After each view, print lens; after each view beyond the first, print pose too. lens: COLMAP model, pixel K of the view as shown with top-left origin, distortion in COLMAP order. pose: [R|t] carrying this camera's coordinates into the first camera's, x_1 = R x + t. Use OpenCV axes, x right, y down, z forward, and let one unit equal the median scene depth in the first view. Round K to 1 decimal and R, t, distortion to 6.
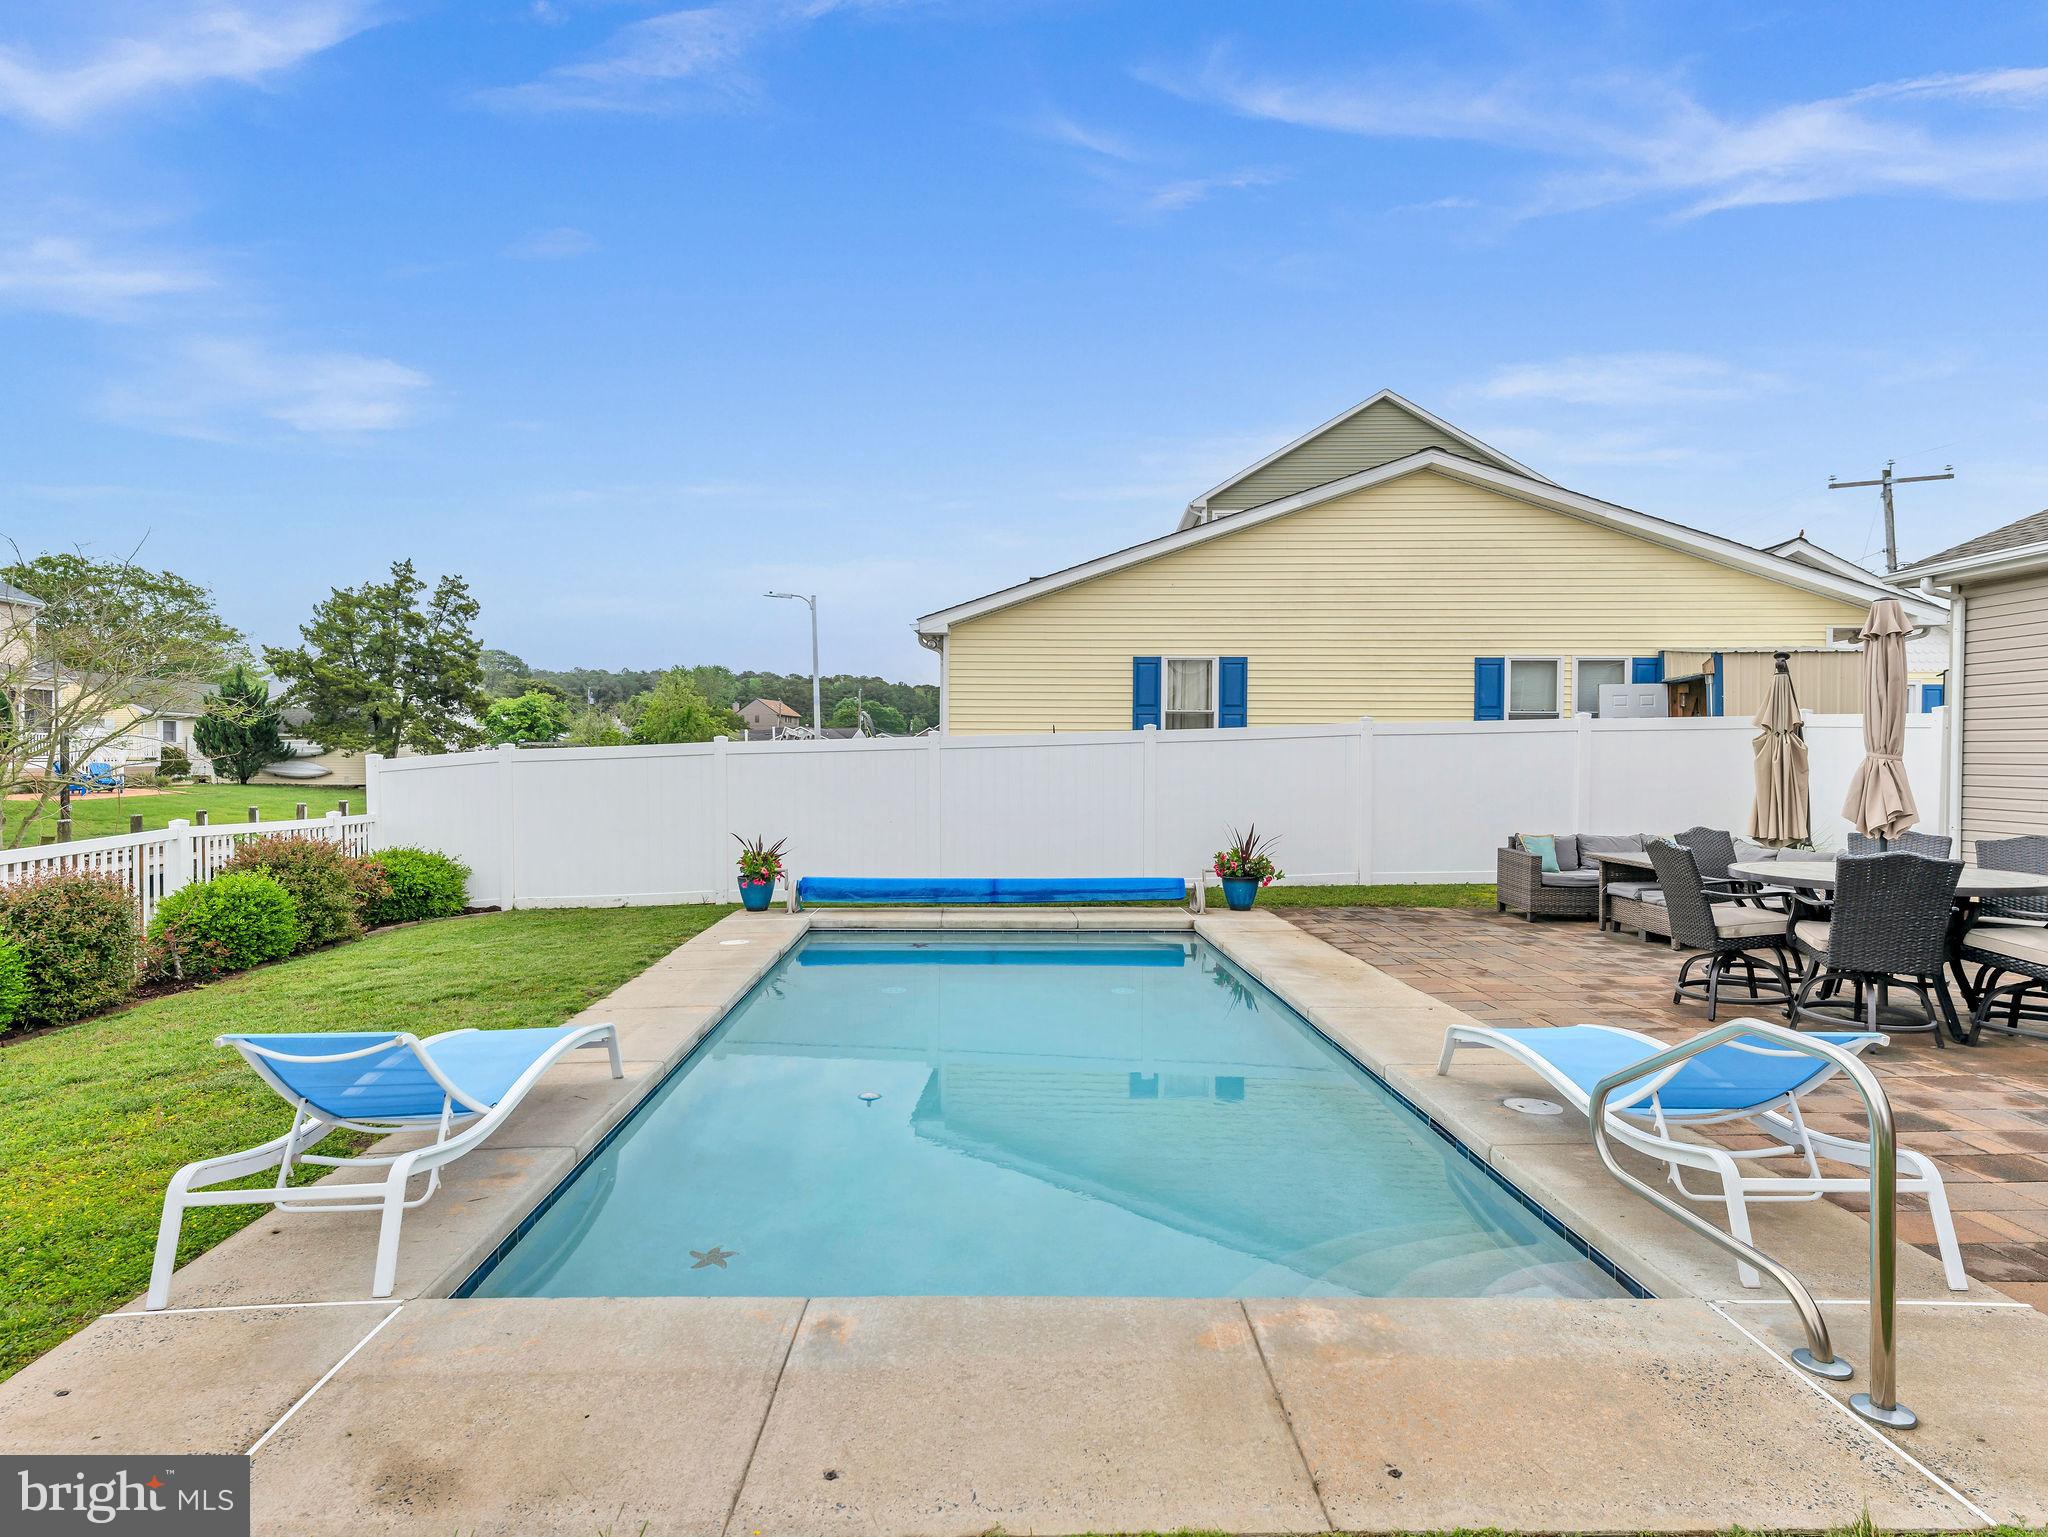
lens RADIAL K [[1118.3, 0, 1014.8], [0, 1118.3, 770.2], [0, 0, 1]] dist [0.010519, -0.000352]
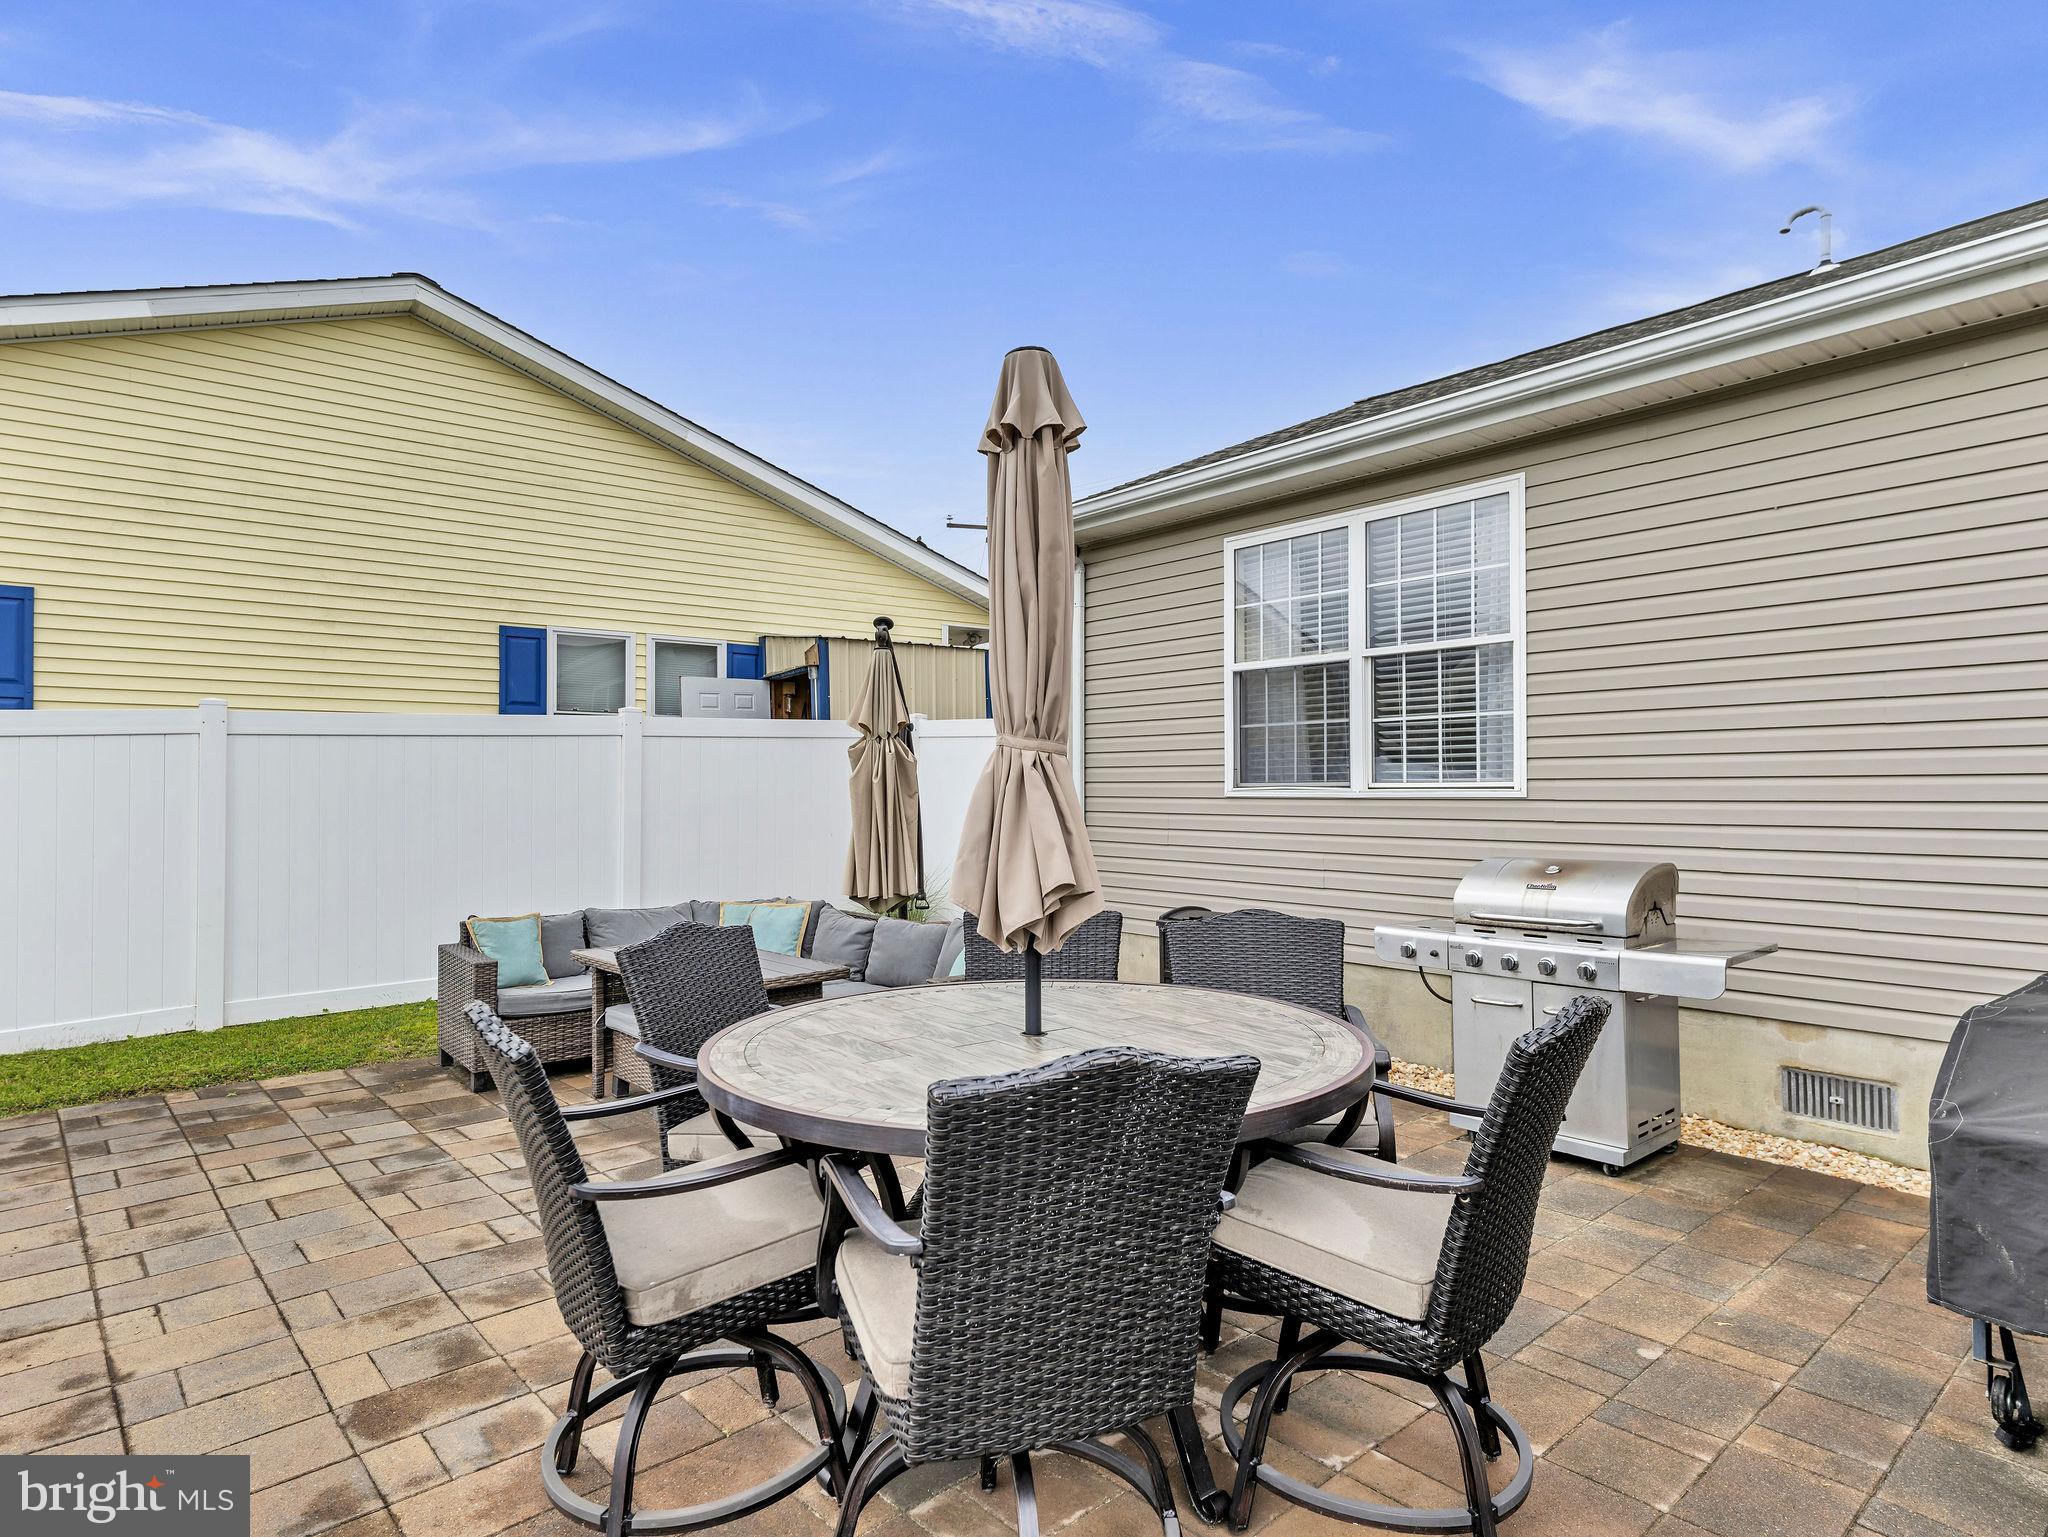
lens RADIAL K [[1136.8, 0, 1029.9], [0, 1136.8, 778.2], [0, 0, 1]] dist [0.000568, -0.000213]
pose [[0.768836, -0.000456, 0.639446, 0.228478], [0.014488, 0.999755, -0.016706, 0.002726], [-0.639282, 0.022108, 0.768654, 0.306991]]
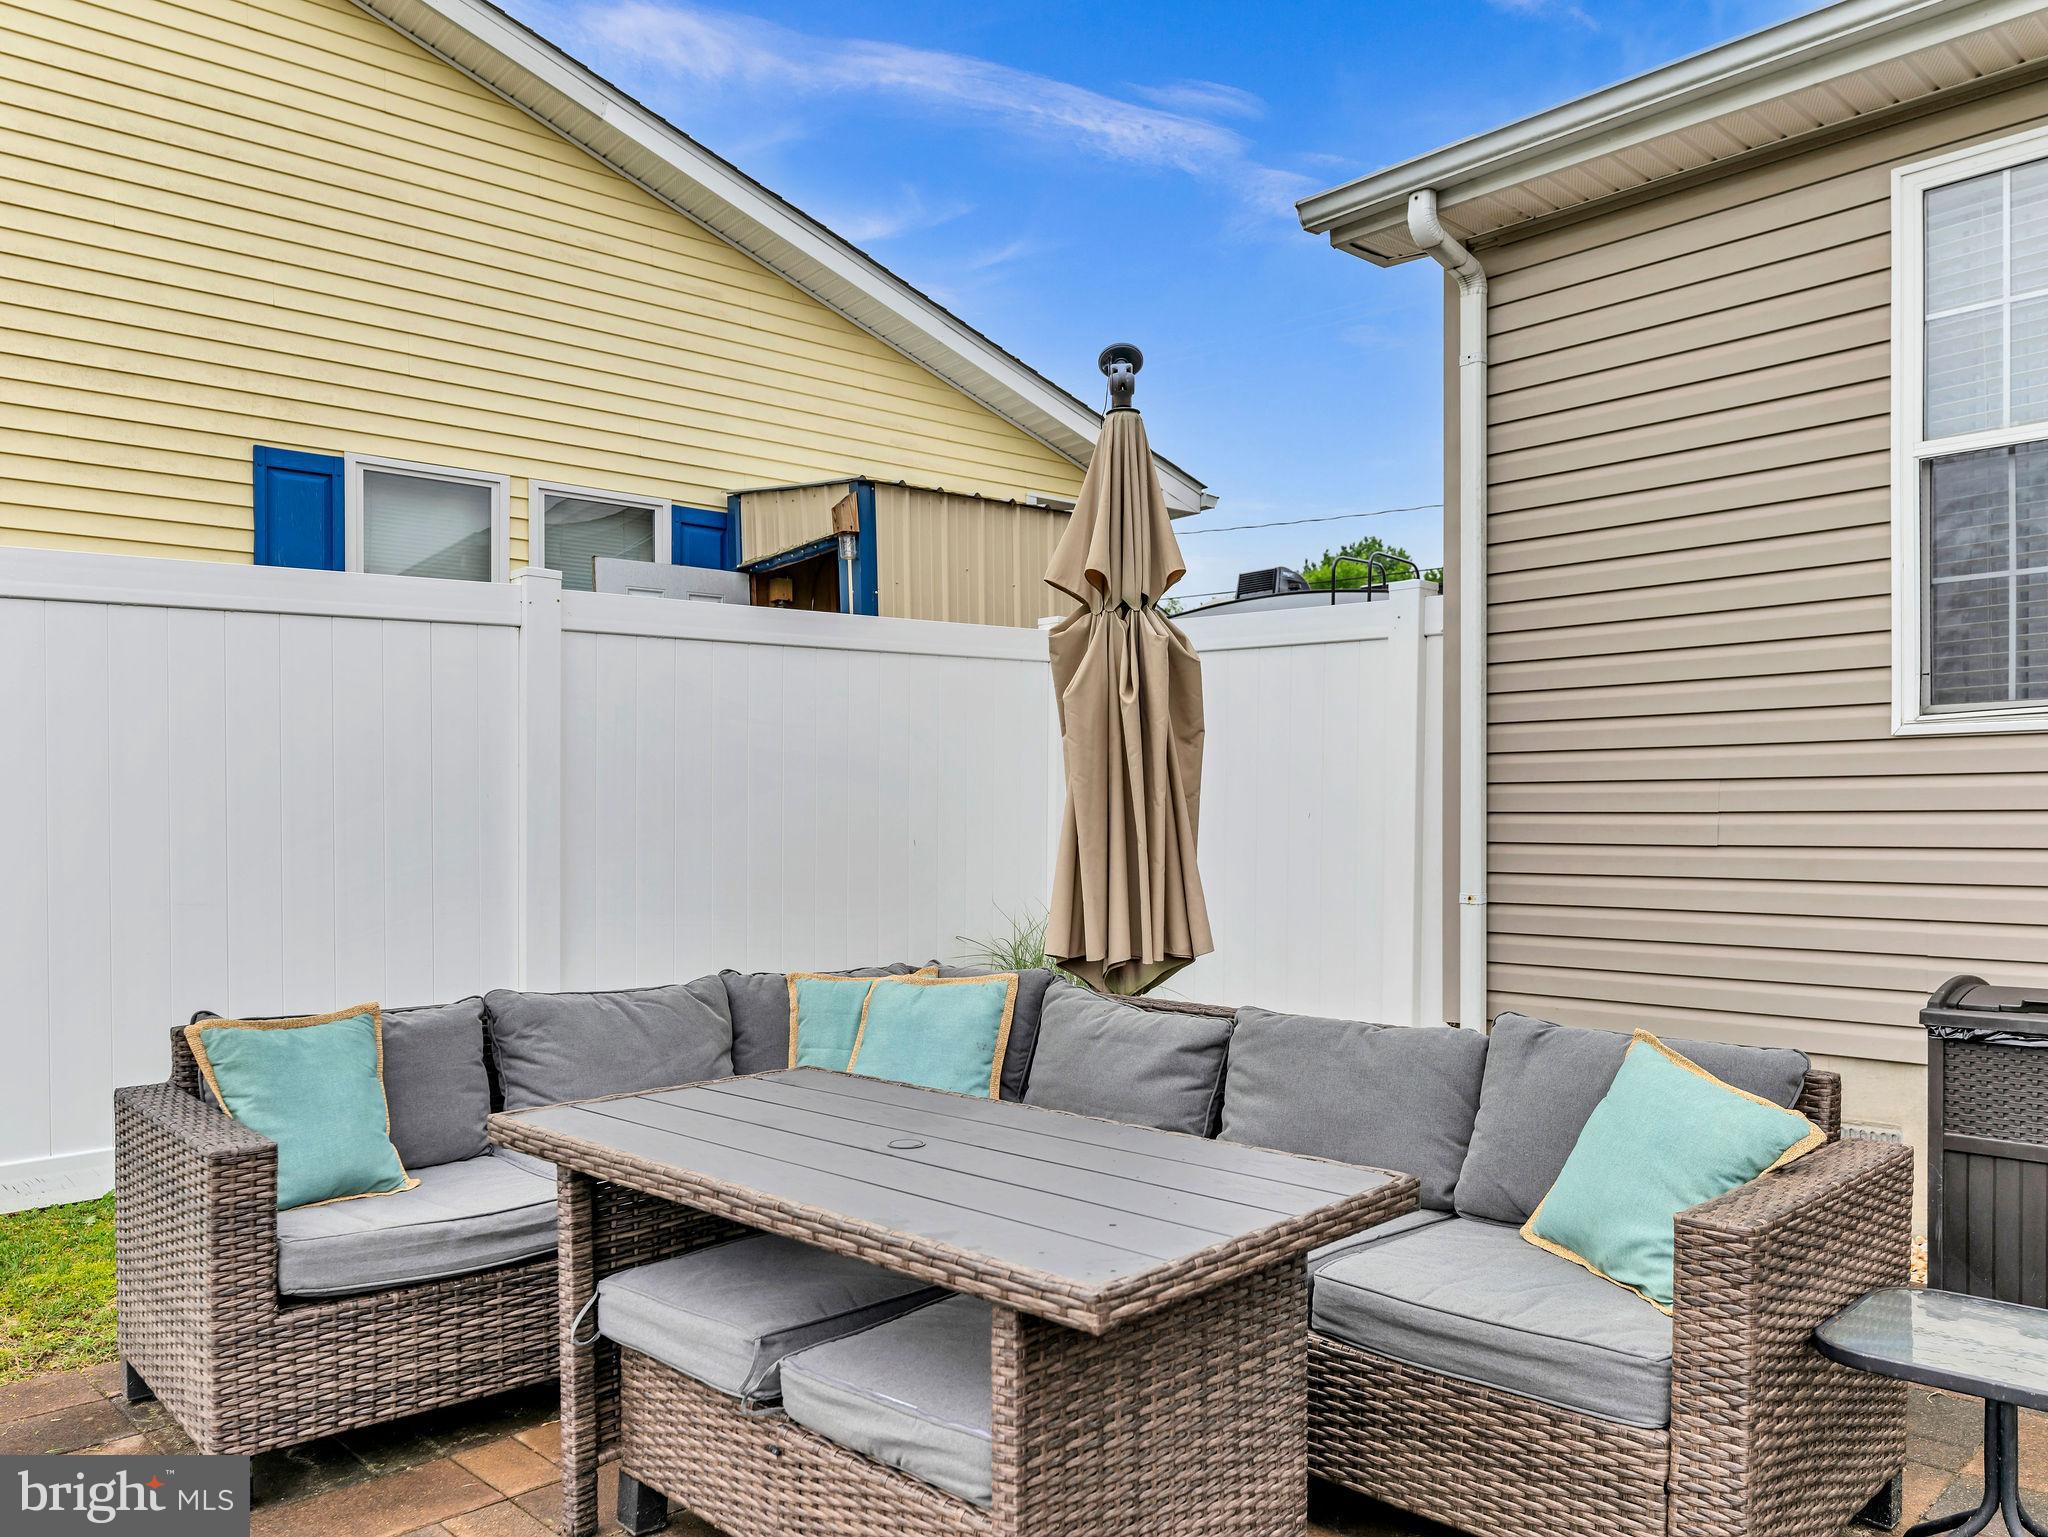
lens RADIAL K [[1500.6, 0, 1025.1], [0, 1500.6, 825.7], [0, 0, 1]] dist [-0.026305, 0.002059]
pose [[0.736507, -0.007833, 0.676384, 0.280276], [0.016545, 0.999842, -0.006436, 0.019854], [-0.676227, 0.015931, 0.736521, 0.521073]]
